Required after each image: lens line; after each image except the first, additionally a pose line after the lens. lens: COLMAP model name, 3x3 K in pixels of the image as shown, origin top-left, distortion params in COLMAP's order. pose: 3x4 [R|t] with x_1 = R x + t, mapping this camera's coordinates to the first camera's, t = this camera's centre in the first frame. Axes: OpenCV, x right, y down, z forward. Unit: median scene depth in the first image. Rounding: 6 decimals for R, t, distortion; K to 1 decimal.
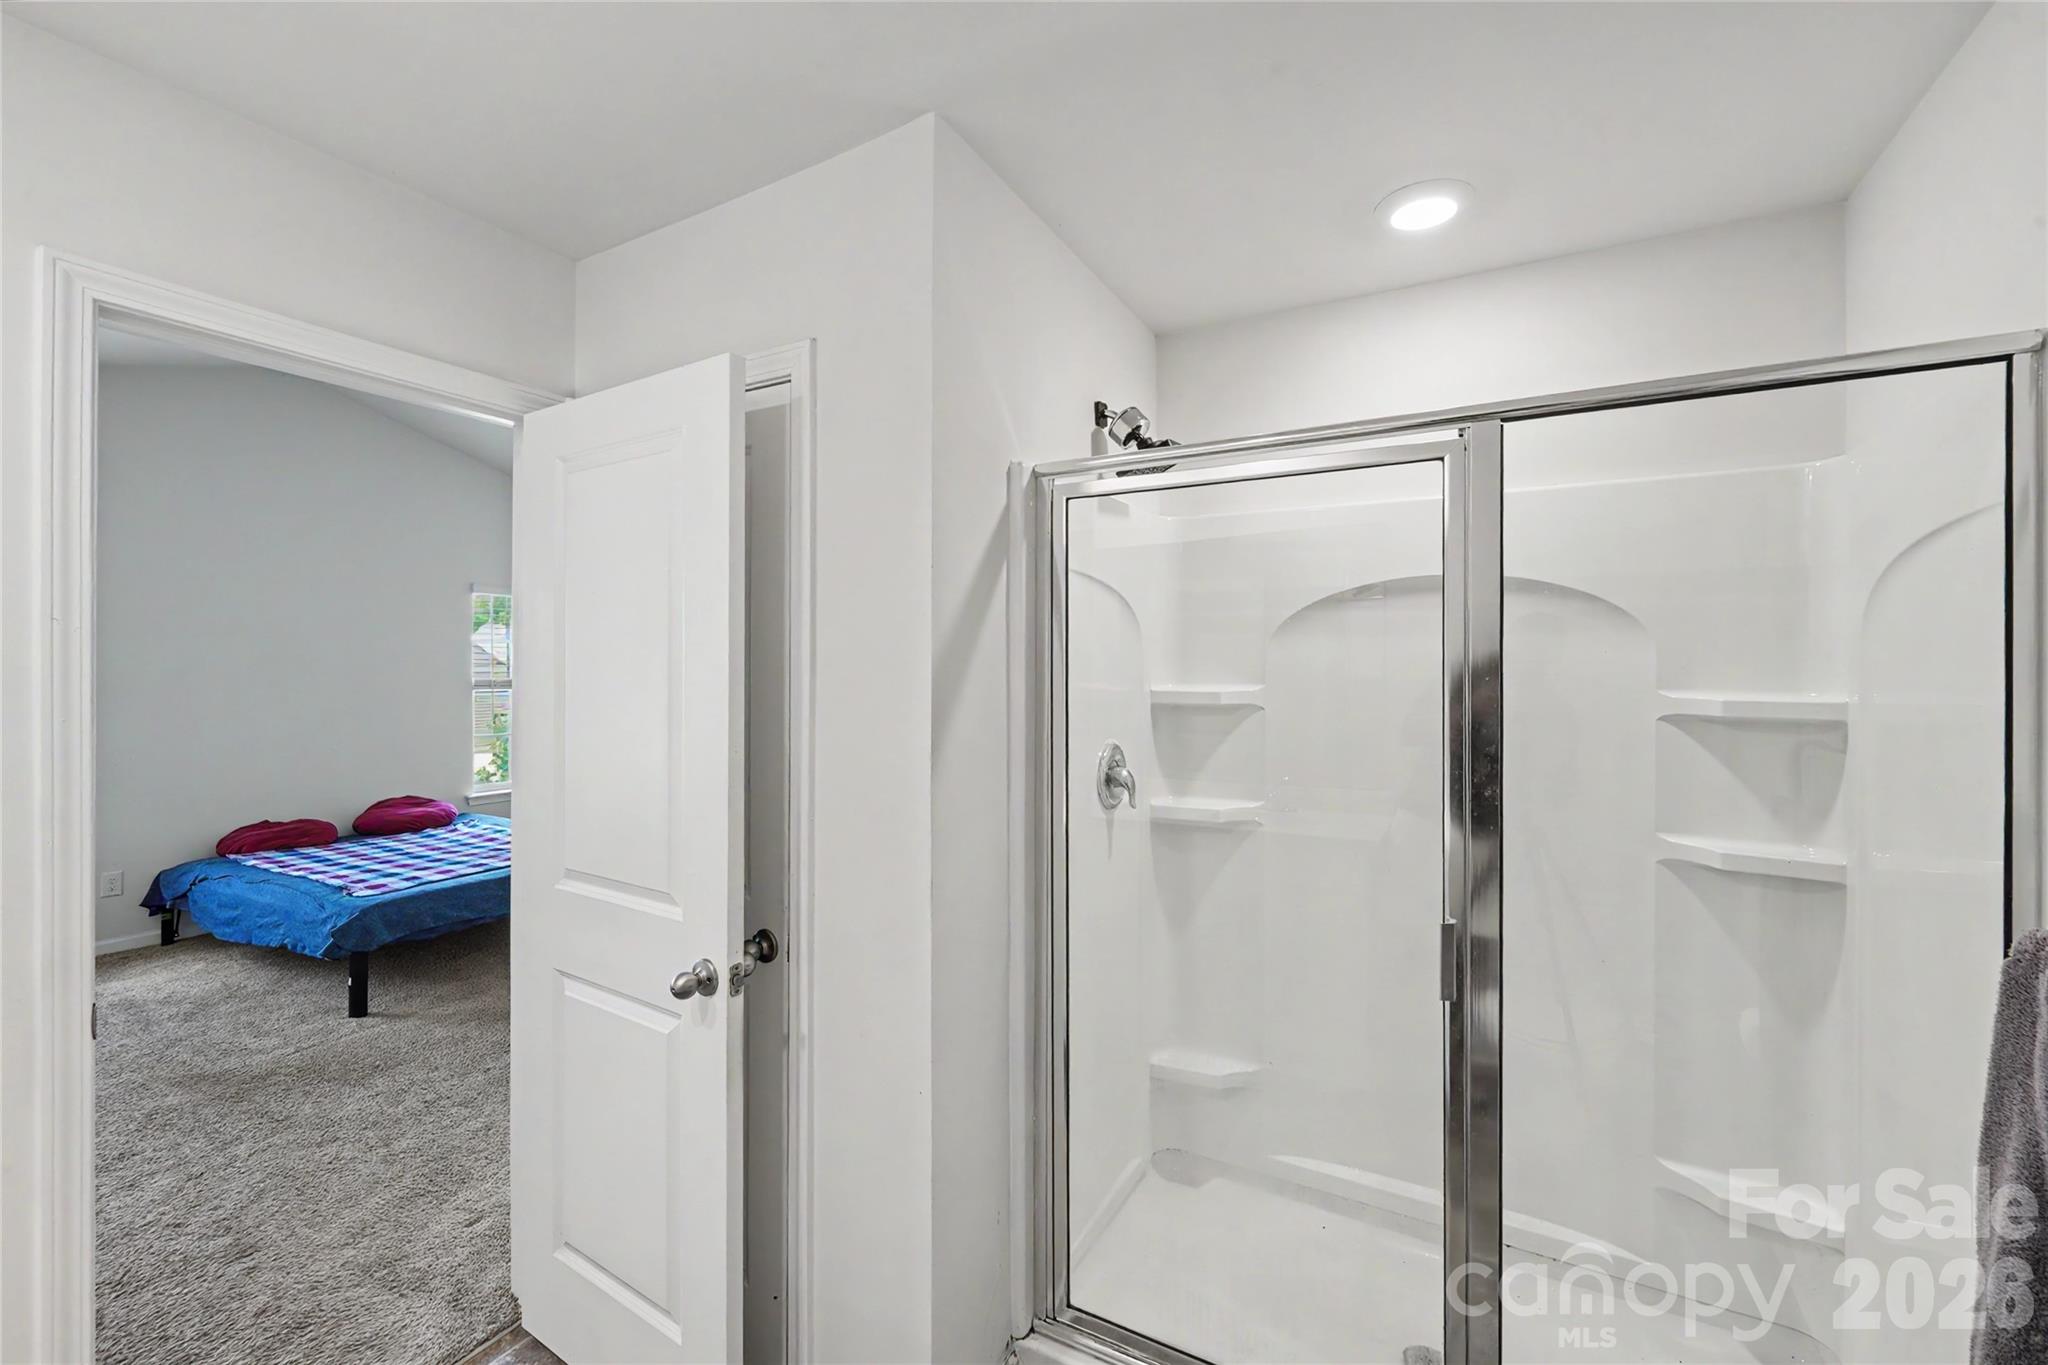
lens RADIAL K [[837.6, 0, 993.0], [0, 837.6, 674.5], [0, 0, 1]] dist [-0.000457, -0.000012]
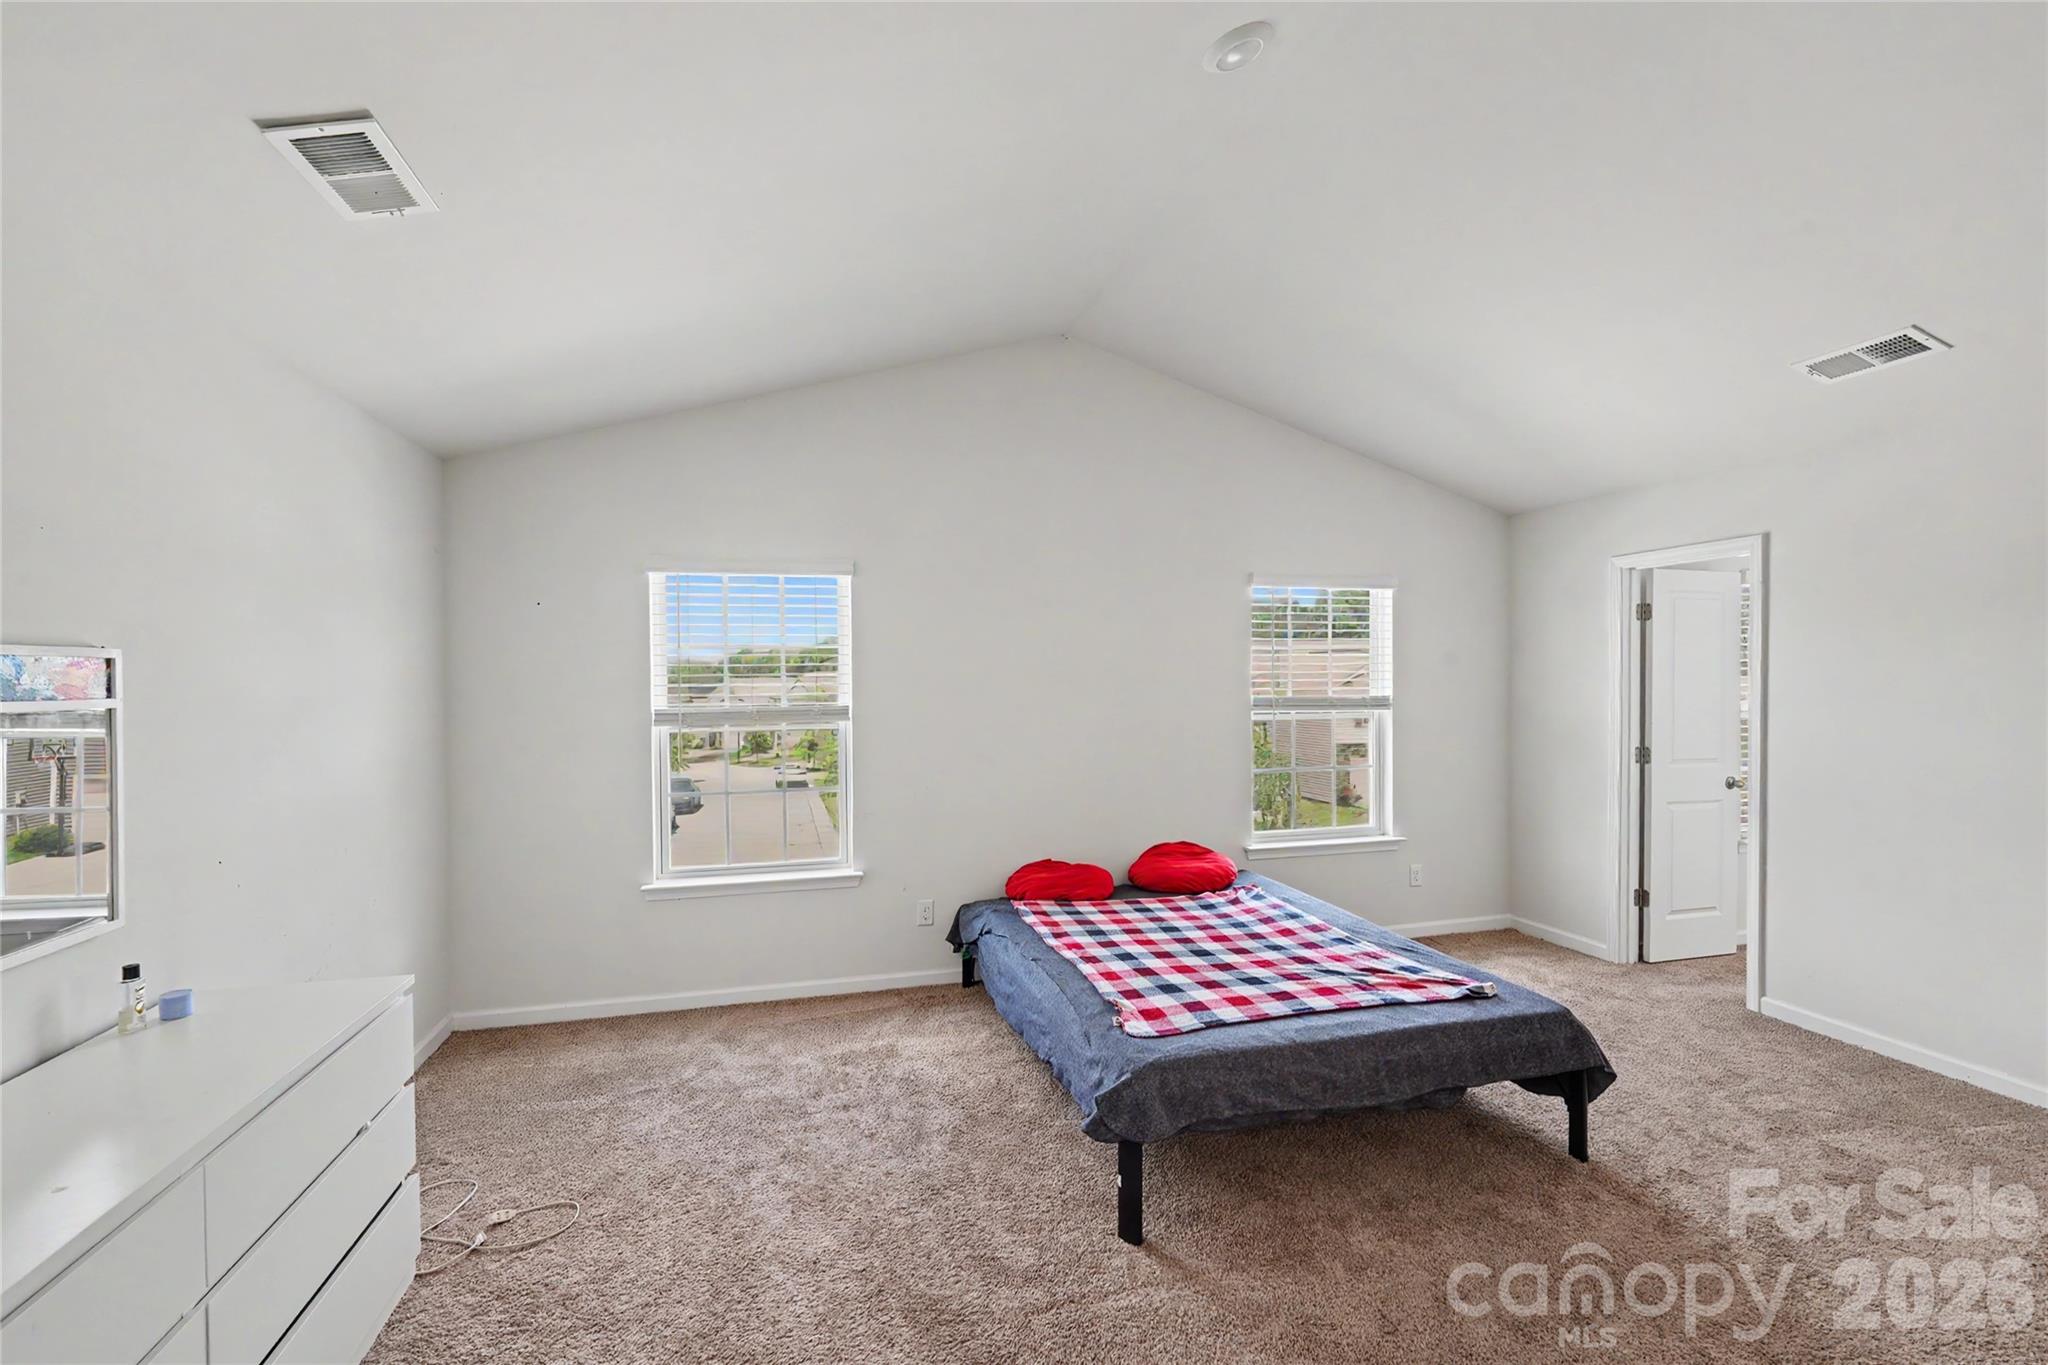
lens RADIAL K [[854.5, 0, 1014.1], [0, 854.5, 680.5], [0, 0, 1]] dist [0.002755, 0.000358]
pose [[0.702835, -0.001590, -0.711351, -0.278127], [0.001053, 0.999999, -0.001196, -0.012409], [0.711352, 0.000092, 0.702836, 0.373940]]
